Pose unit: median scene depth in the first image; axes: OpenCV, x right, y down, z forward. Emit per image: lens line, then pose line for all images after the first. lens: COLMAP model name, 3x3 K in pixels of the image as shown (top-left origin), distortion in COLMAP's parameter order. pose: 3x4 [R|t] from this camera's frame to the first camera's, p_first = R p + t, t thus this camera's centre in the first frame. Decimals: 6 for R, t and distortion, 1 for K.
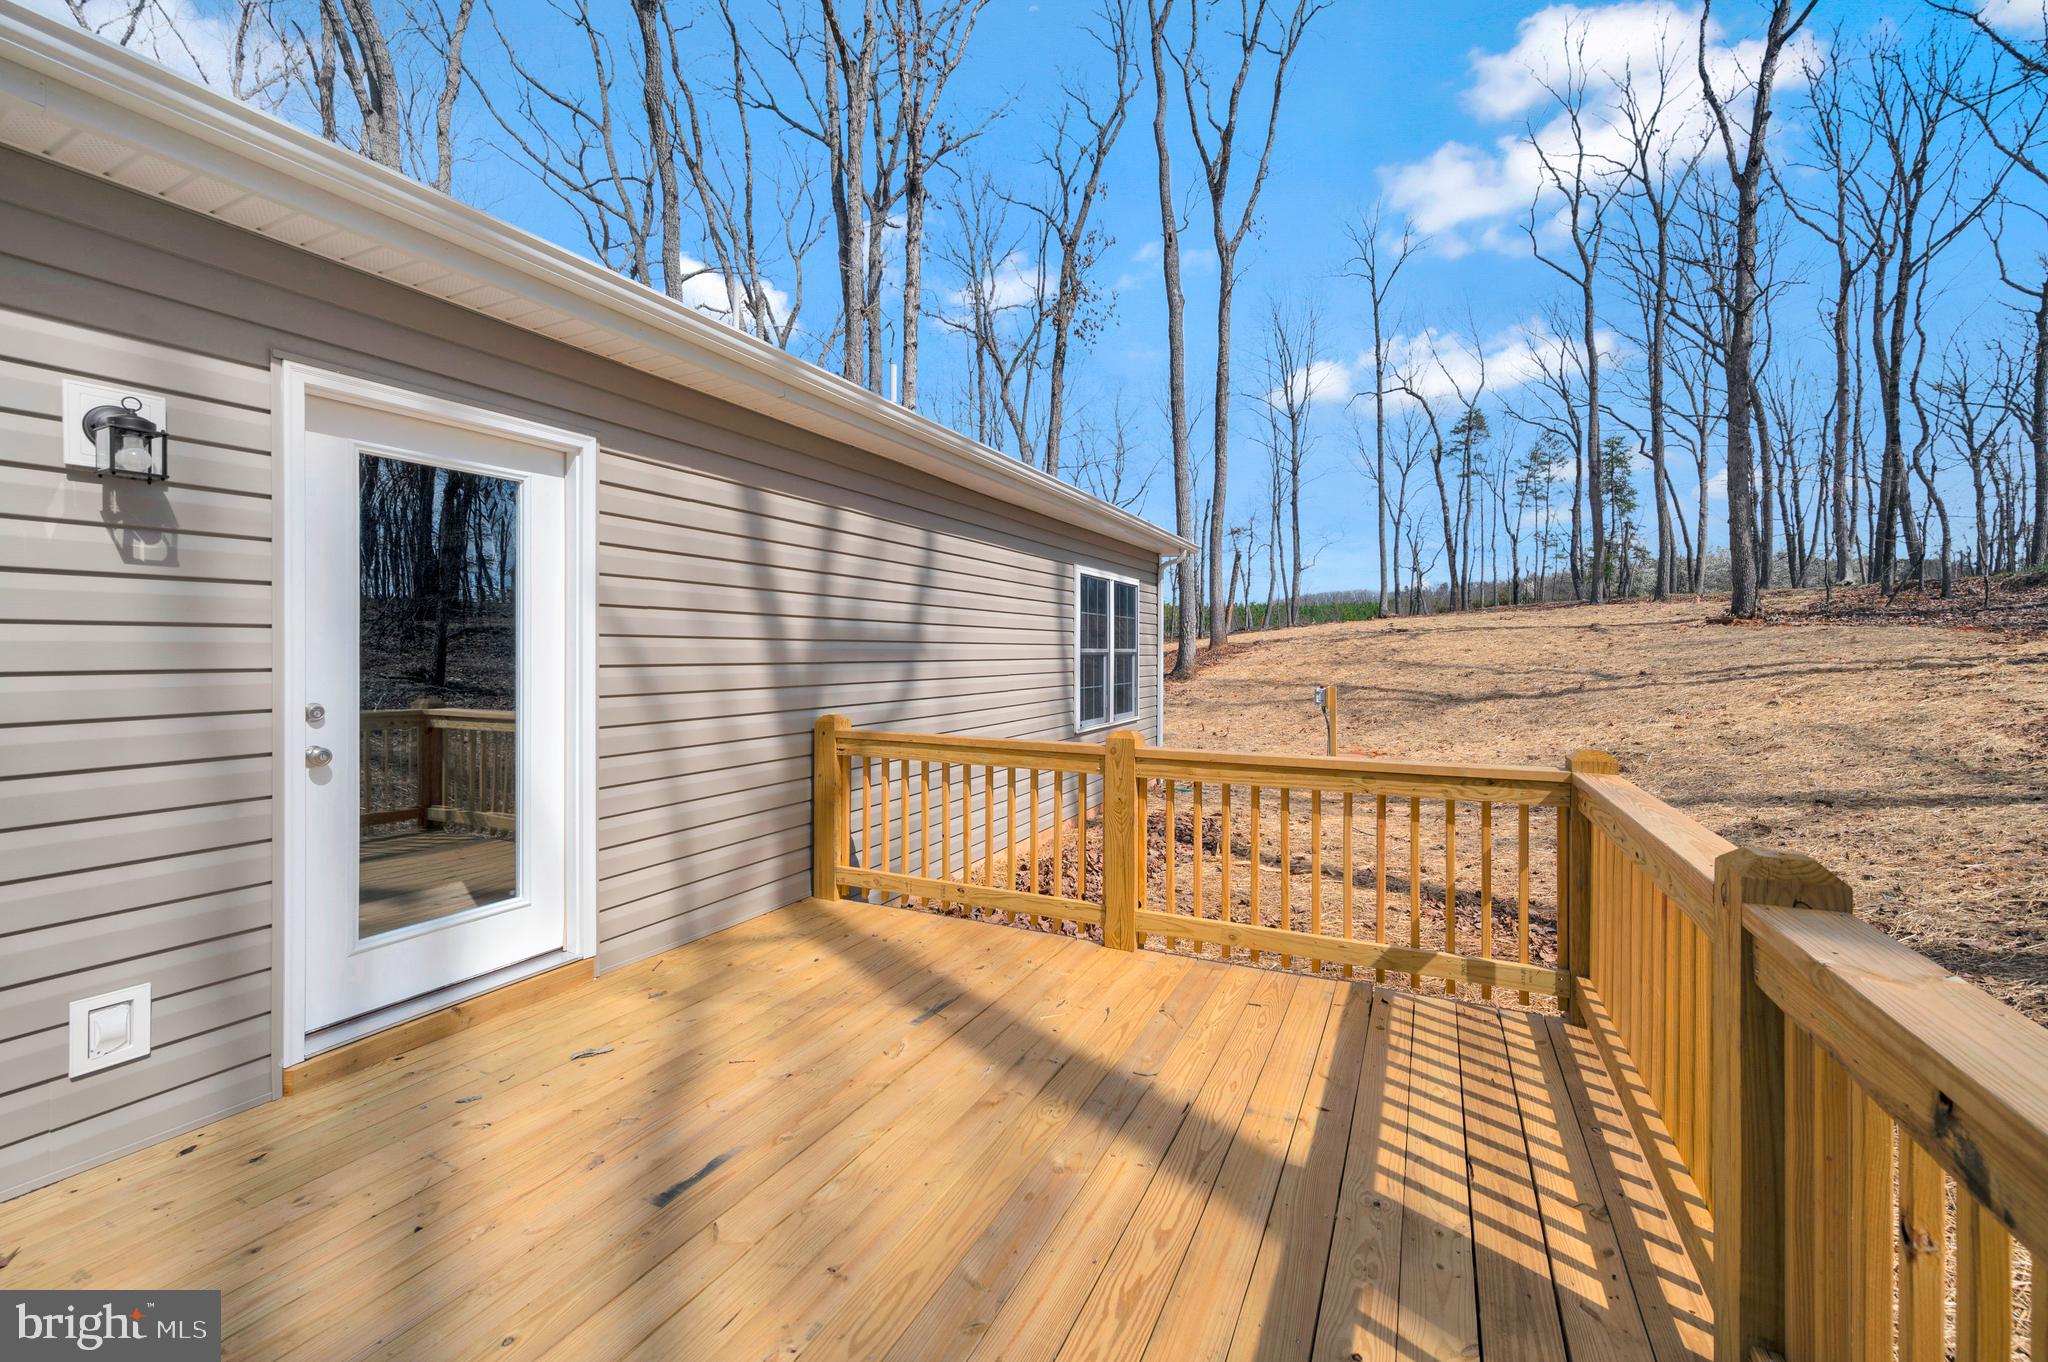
lens RADIAL K [[814.7, 0, 1023.9], [0, 814.7, 655.3], [0, 0, 1]] dist [0.003758, 0.000021]
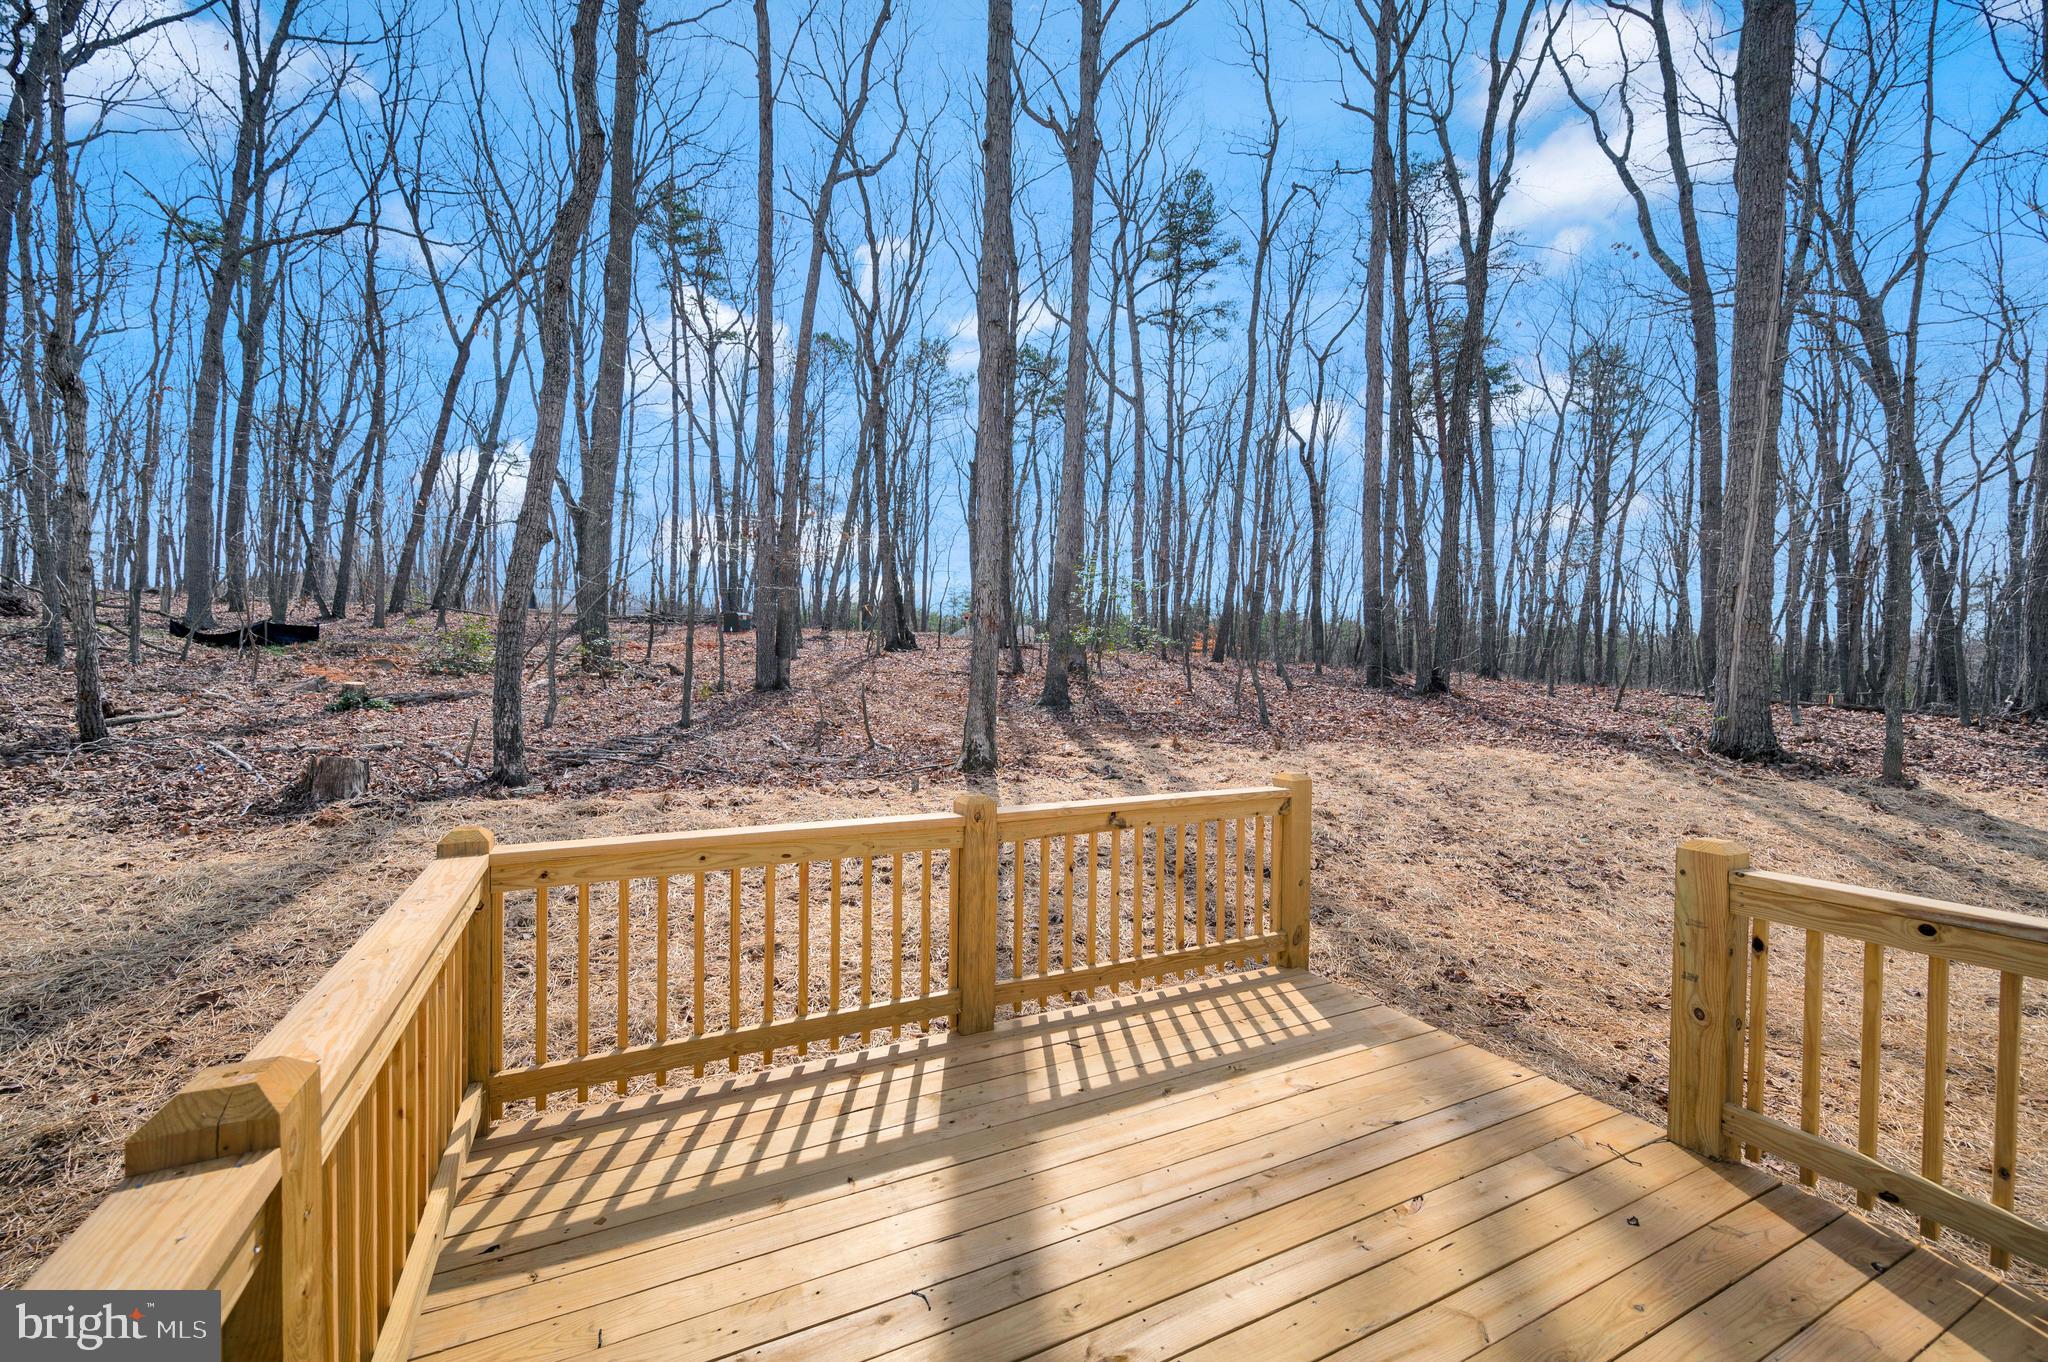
lens RADIAL K [[814.7, 0, 1023.1], [0, 814.7, 693.4], [0, 0, 1]] dist [0.003758, 0.000021]
pose [[-0.800593, -0.002879, 0.599202, -2.147190], [-0.002927, 0.999995, 0.000894, -0.205673], [-0.599201, -0.001038, -0.800598, 9.083747]]
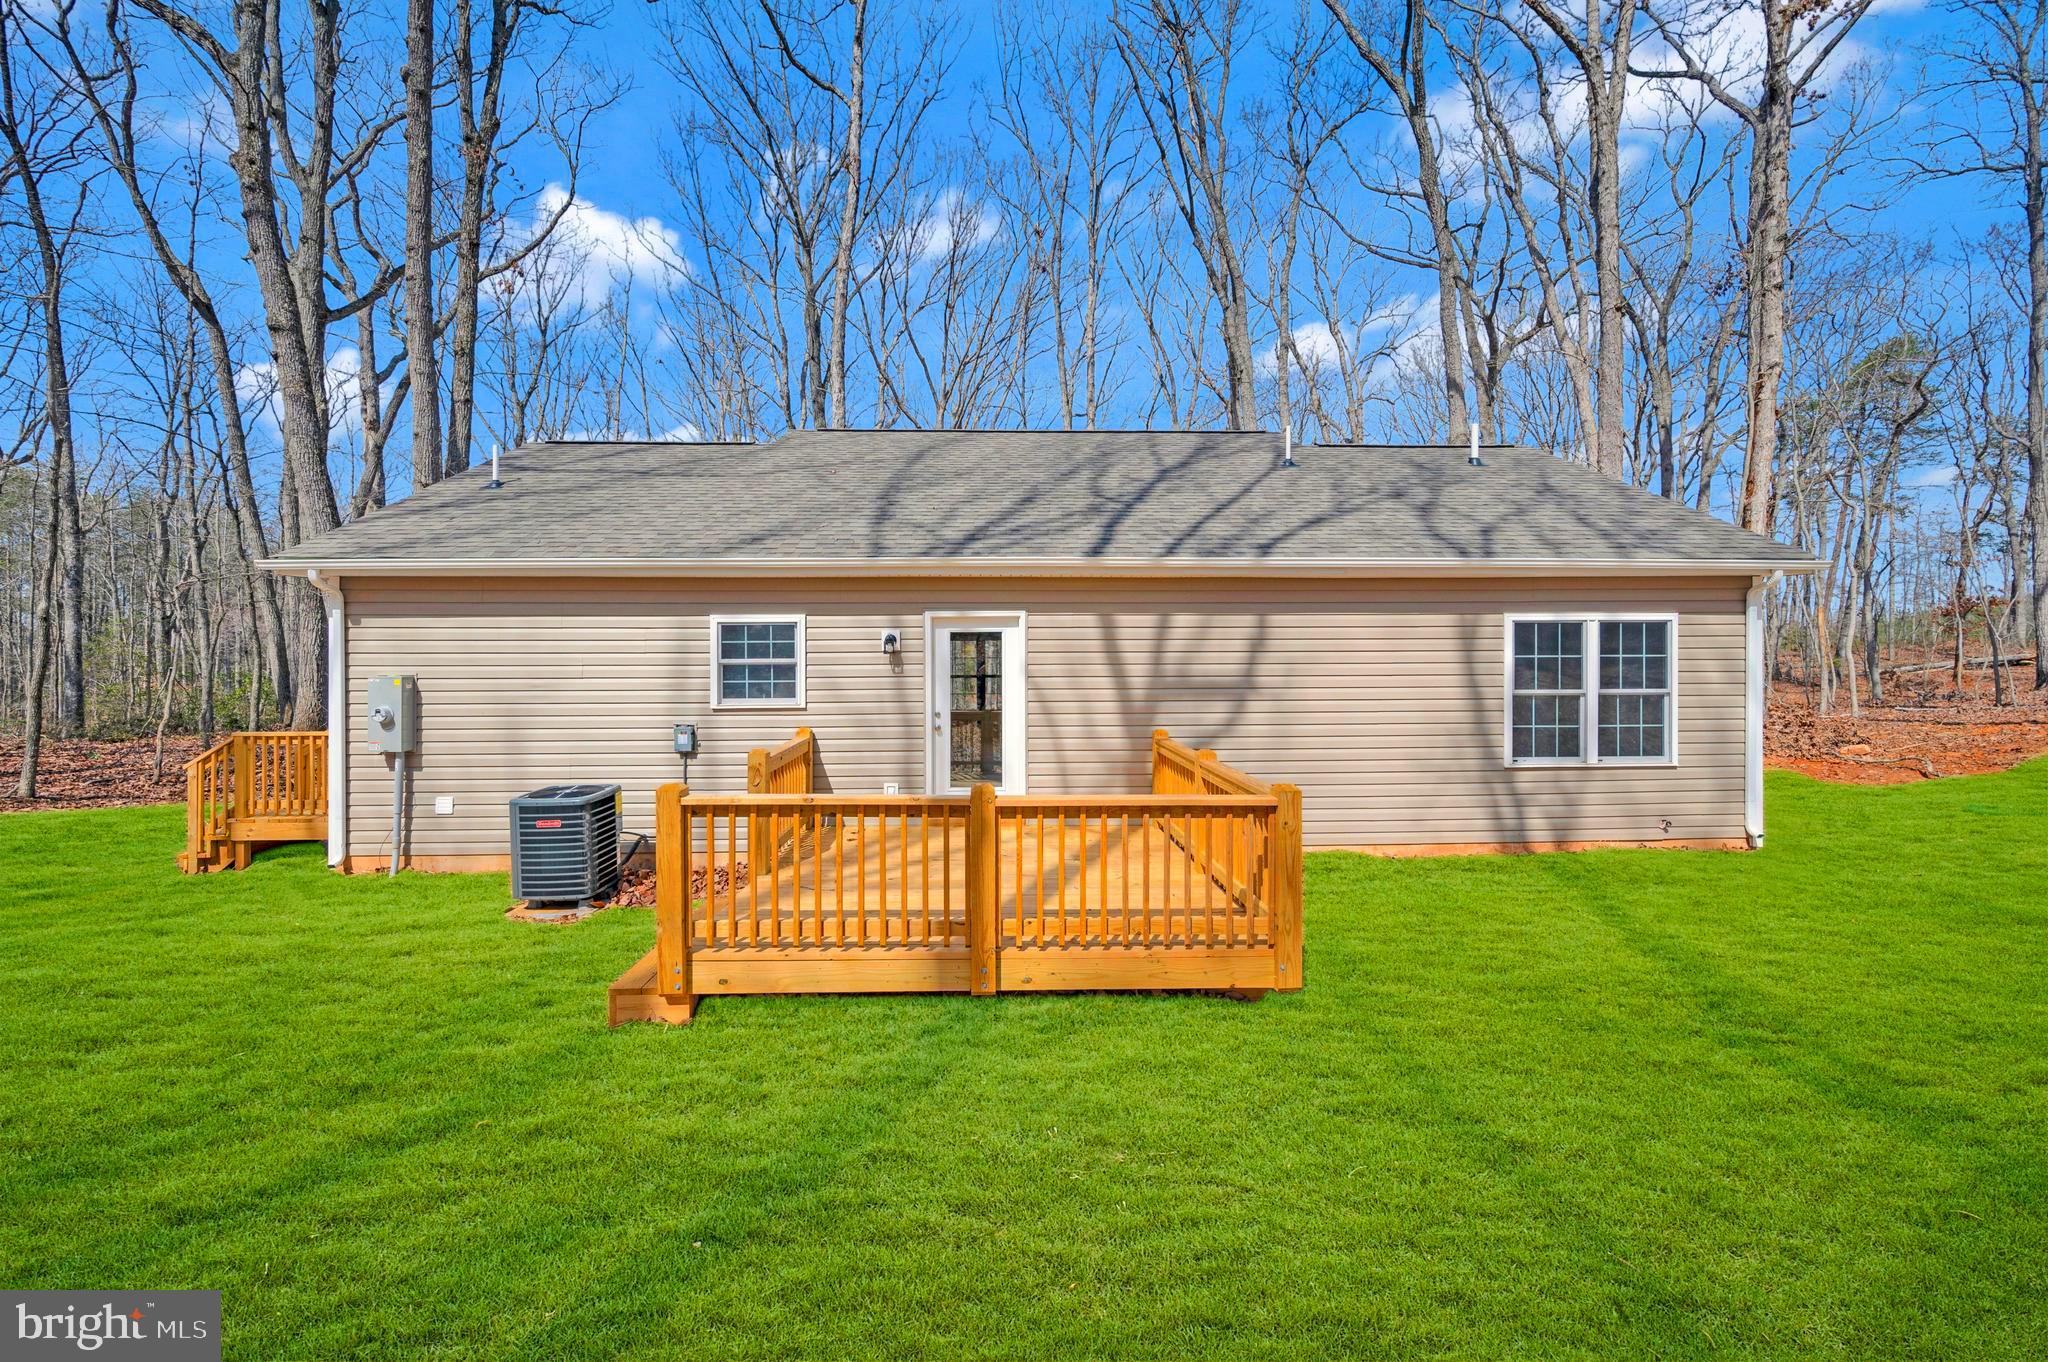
lens RADIAL K [[814.7, 0, 1027.9], [0, 814.7, 670.8], [0, 0, 1]] dist [0.003758, 0.000021]
pose [[0.470745, 0.006057, -0.882249, 1.027220], [0.000114, 0.999976, 0.006926, -0.058776], [0.882269, -0.003361, 0.470733, -0.105328]]
